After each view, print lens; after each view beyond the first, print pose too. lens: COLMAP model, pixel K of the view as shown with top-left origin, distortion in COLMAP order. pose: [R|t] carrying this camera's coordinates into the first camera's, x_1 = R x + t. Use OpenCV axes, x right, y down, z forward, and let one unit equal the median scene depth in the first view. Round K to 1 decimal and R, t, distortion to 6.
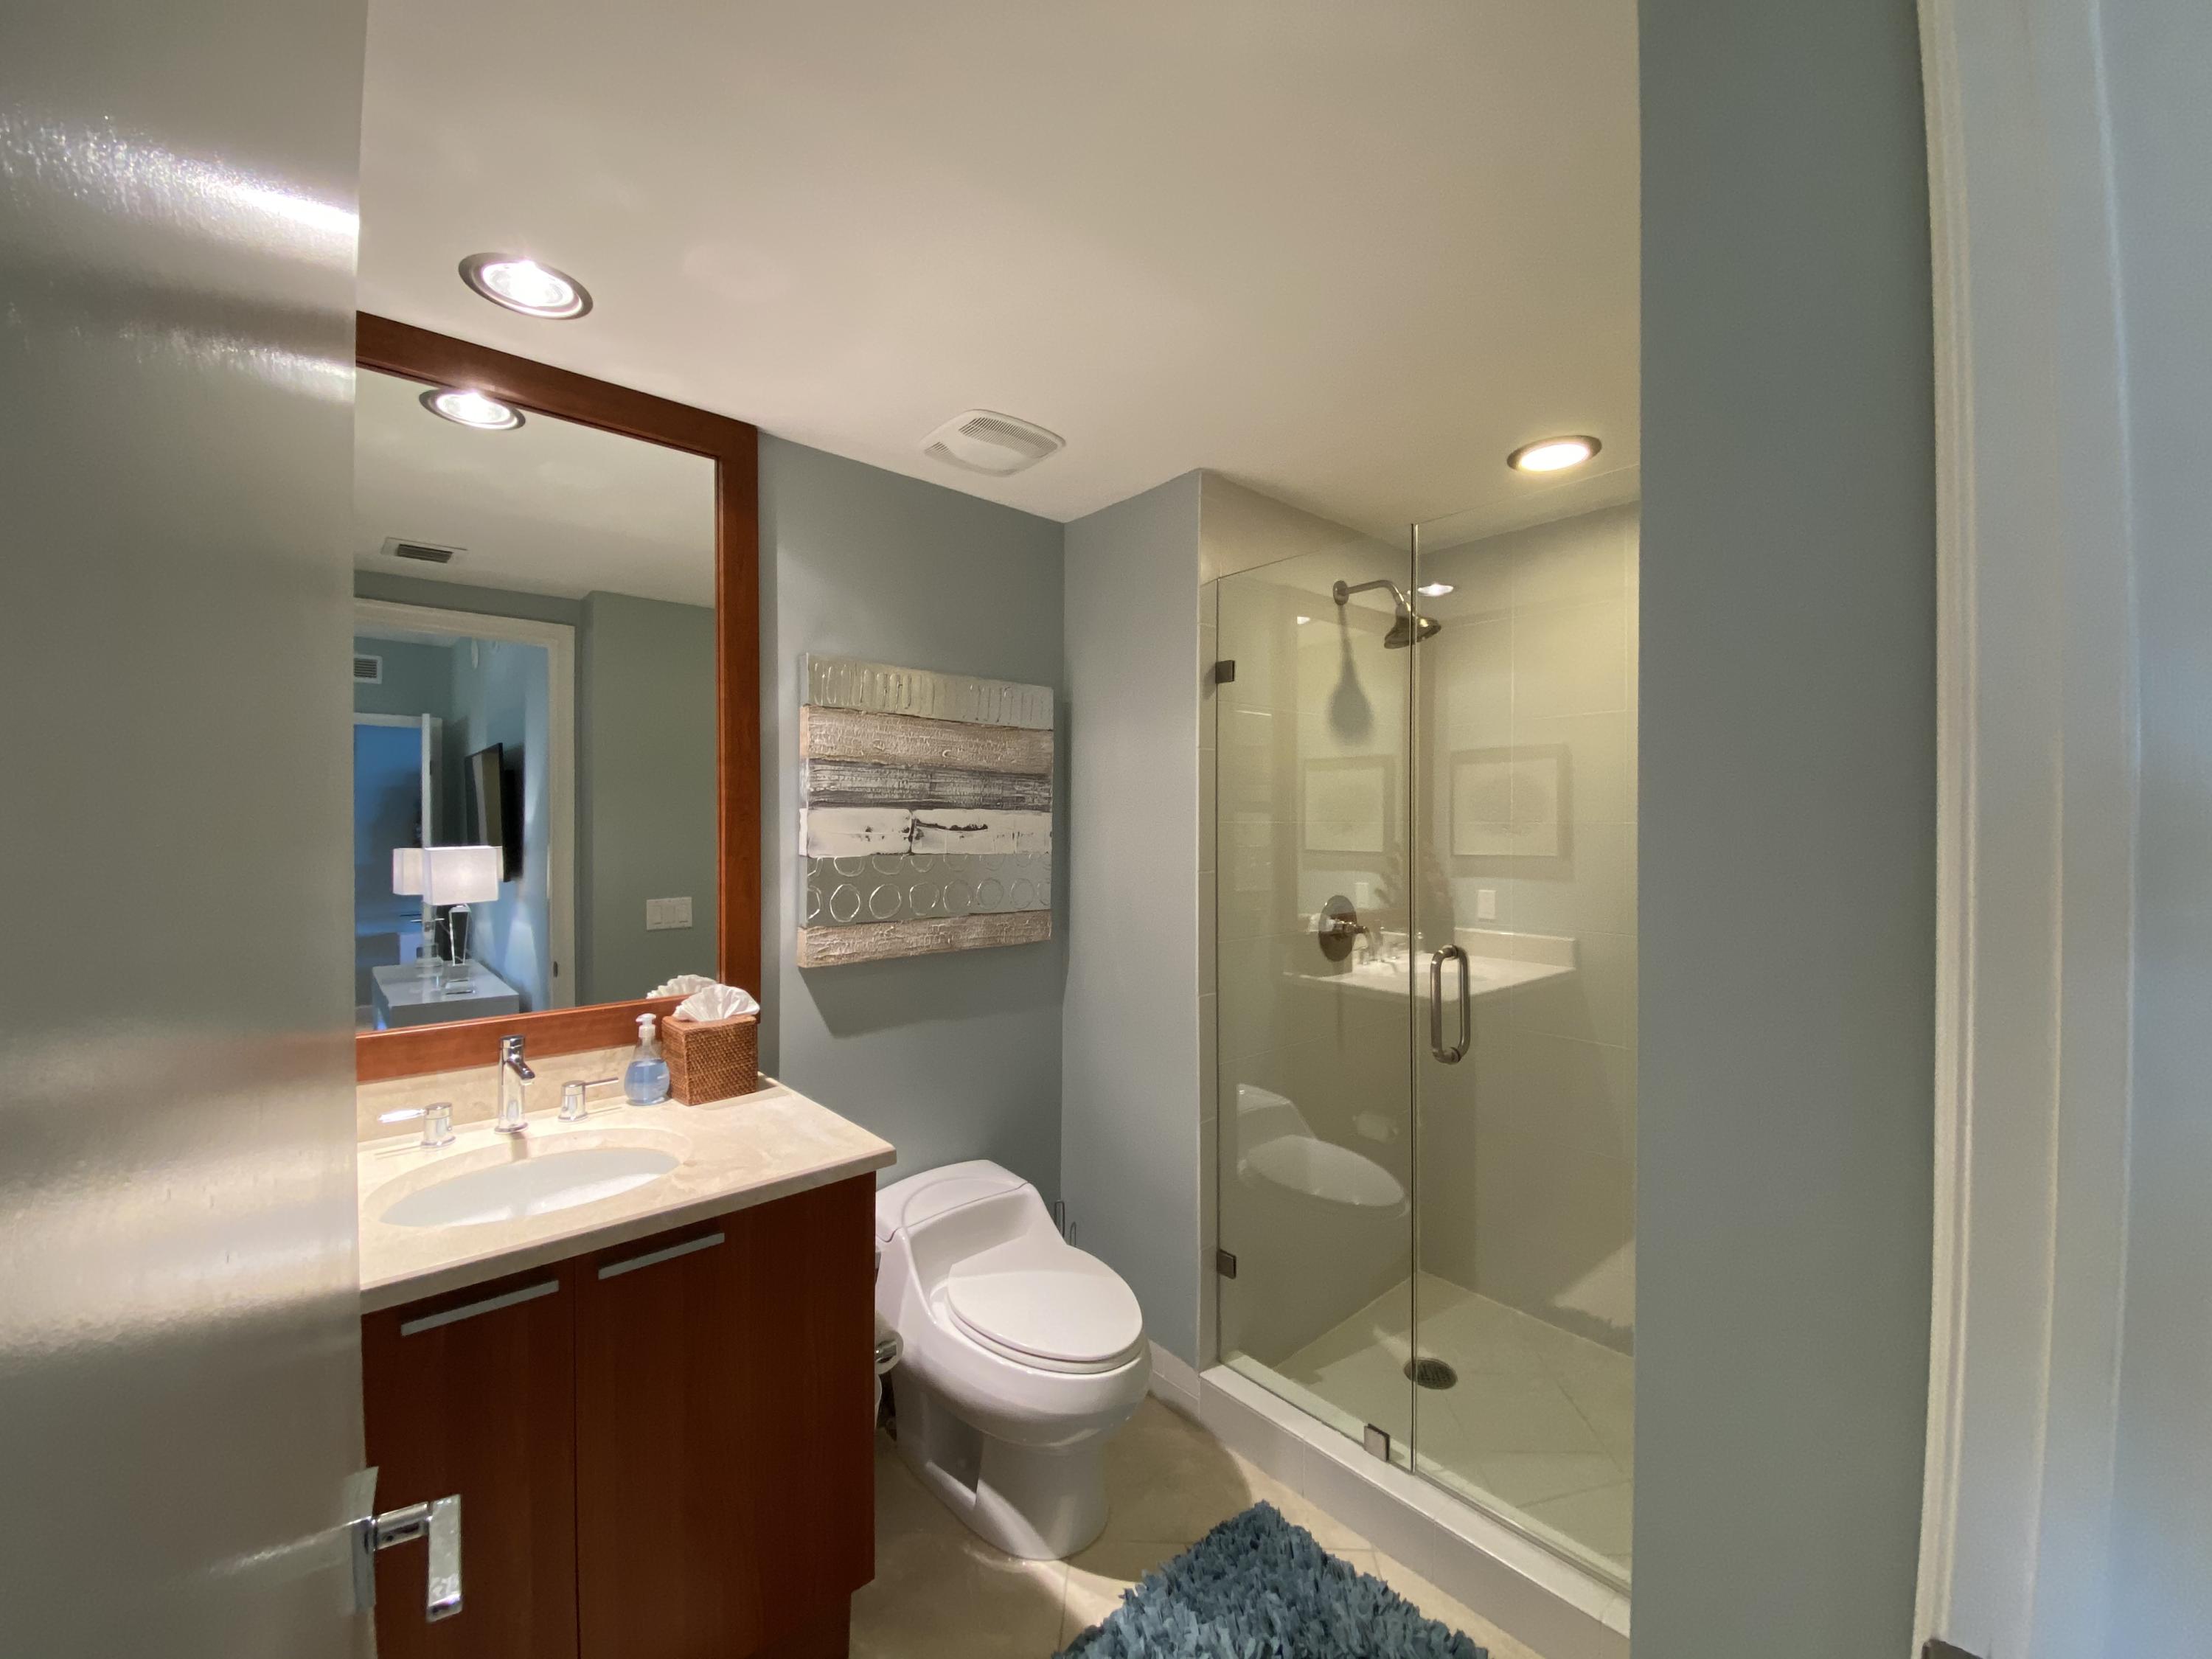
lens RADIAL K [[888.6, 0, 1113.4], [0, 888.6, 831.4], [0, 0, 1]] dist [-0.034614, -0.002854]
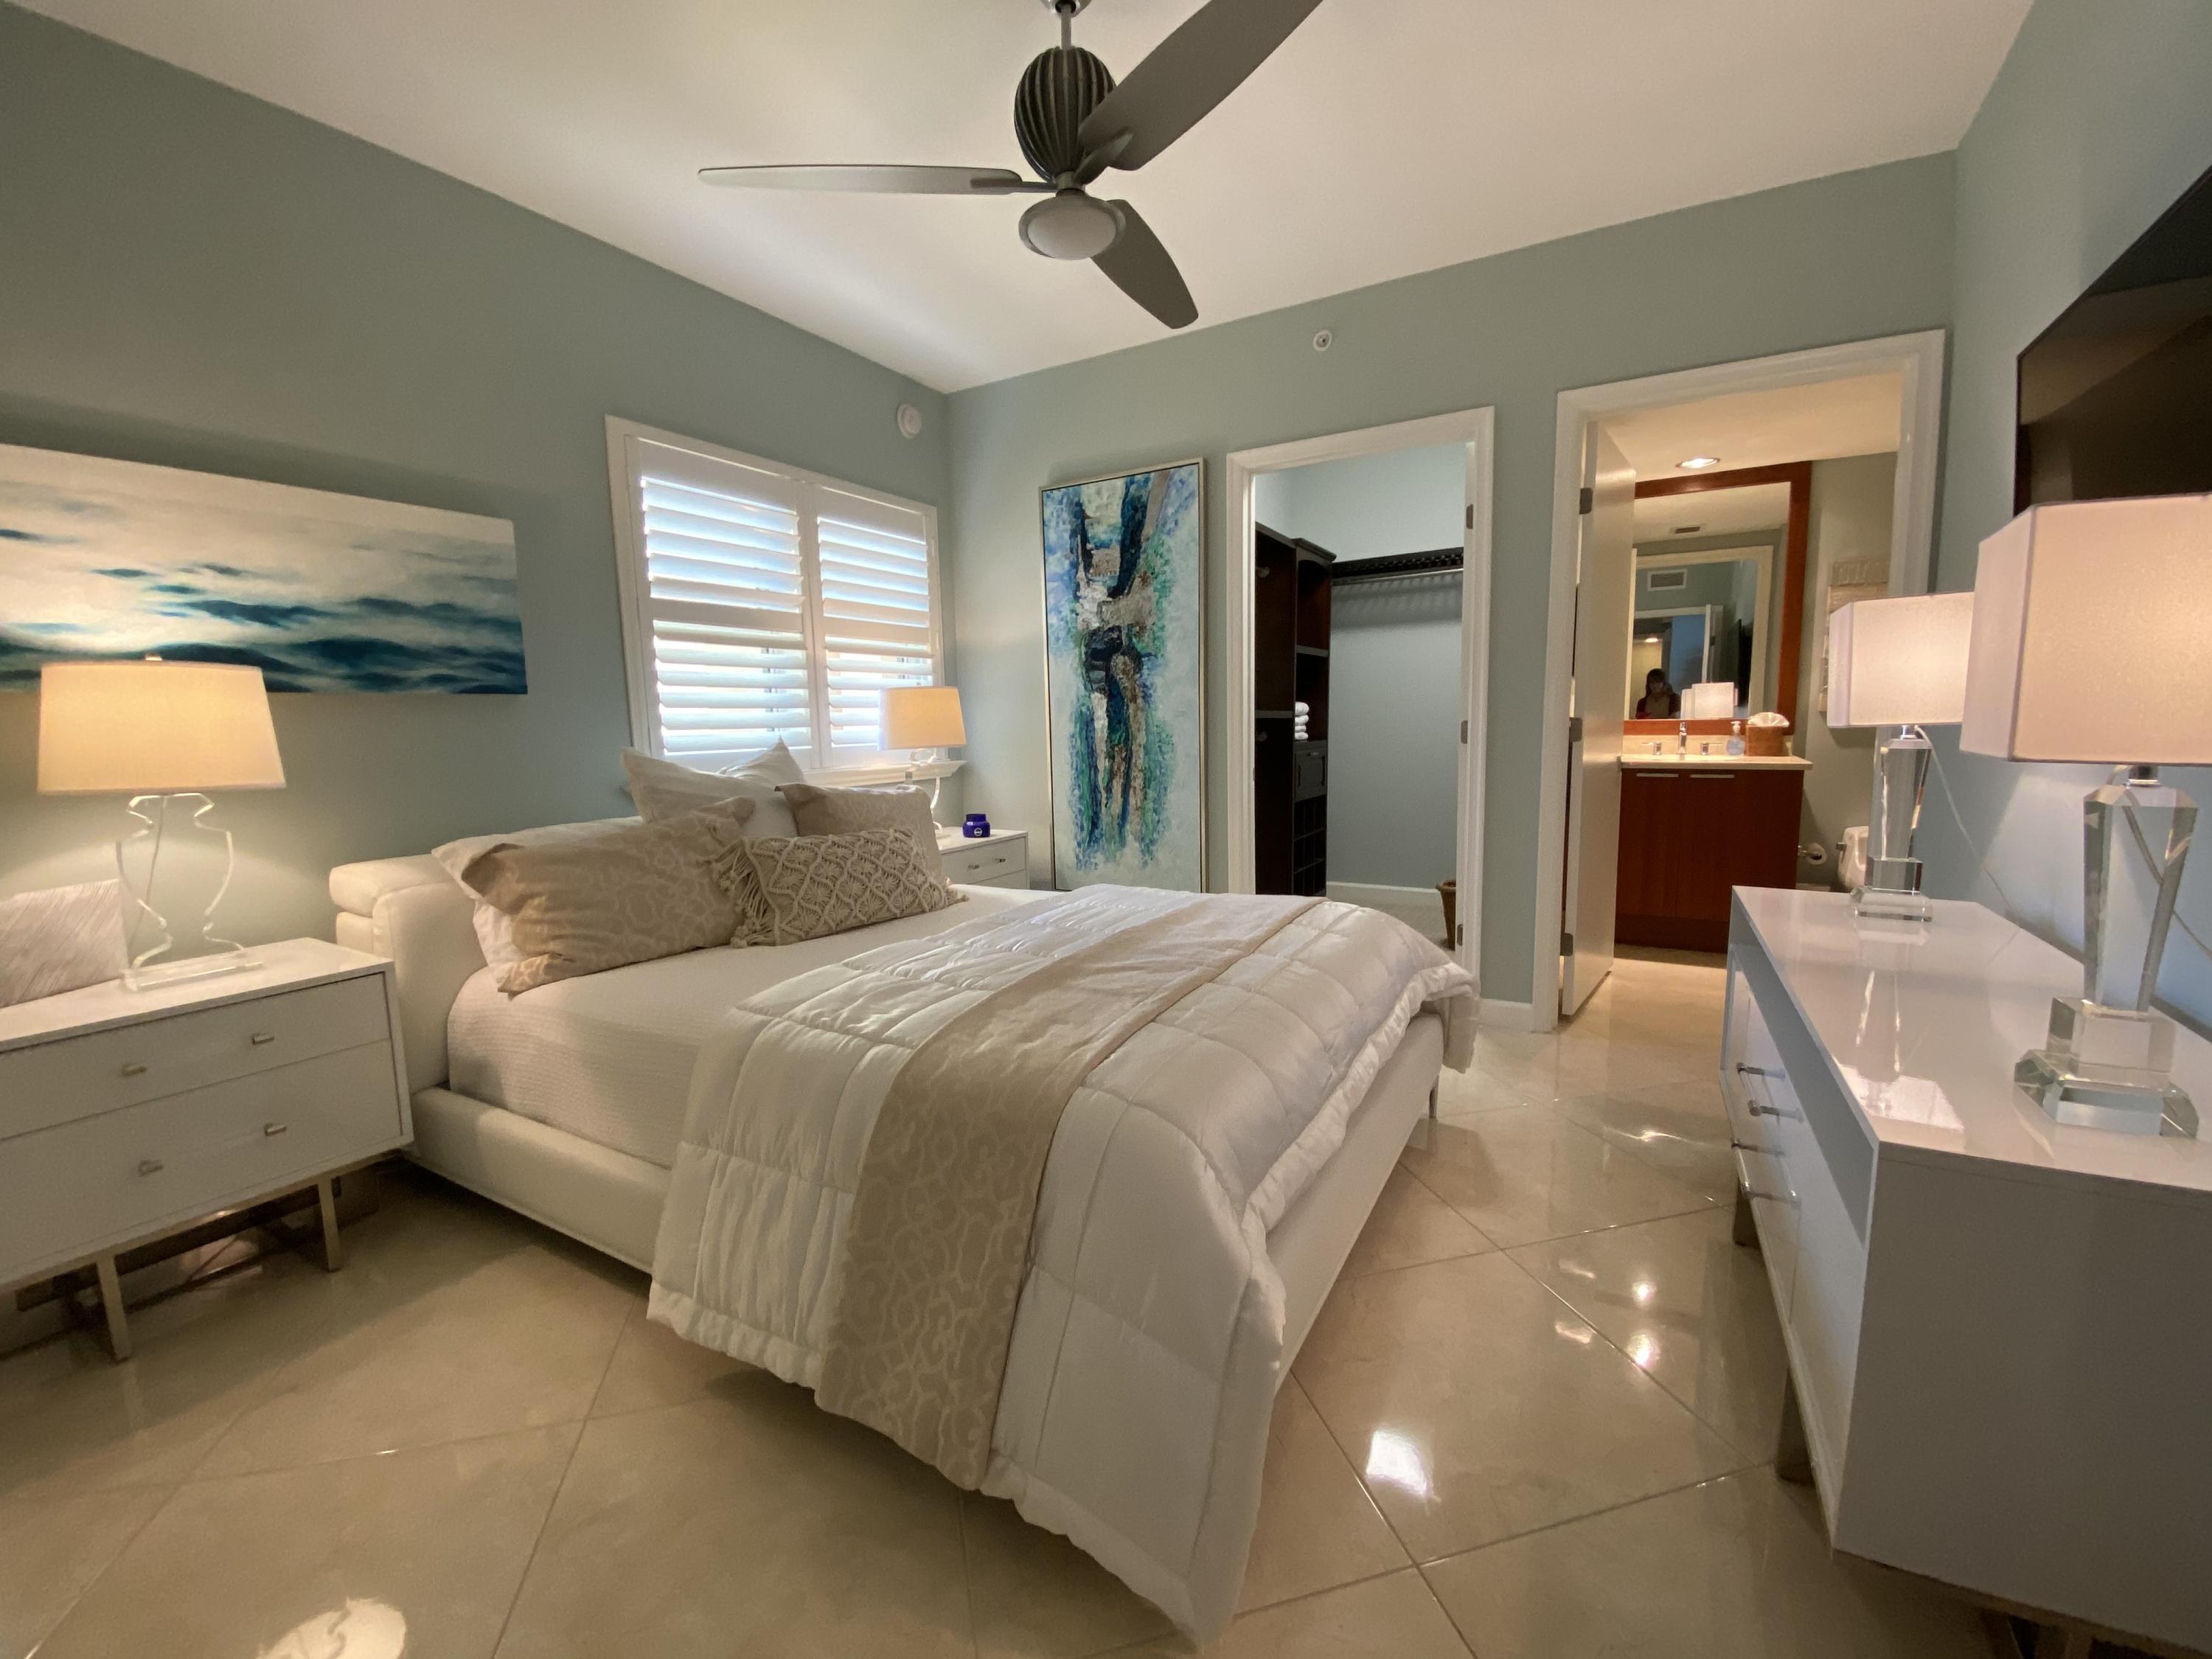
lens RADIAL K [[888.6, 0, 1117.0], [0, 888.6, 839.4], [0, 0, 1]] dist [-0.034614, -0.002854]
pose [[0.275118, 0.128019, -0.952849, 1.200782], [0.007847, 0.990763, 0.135378, 0.162236], [0.961379, -0.044722, 0.271572, -1.205518]]
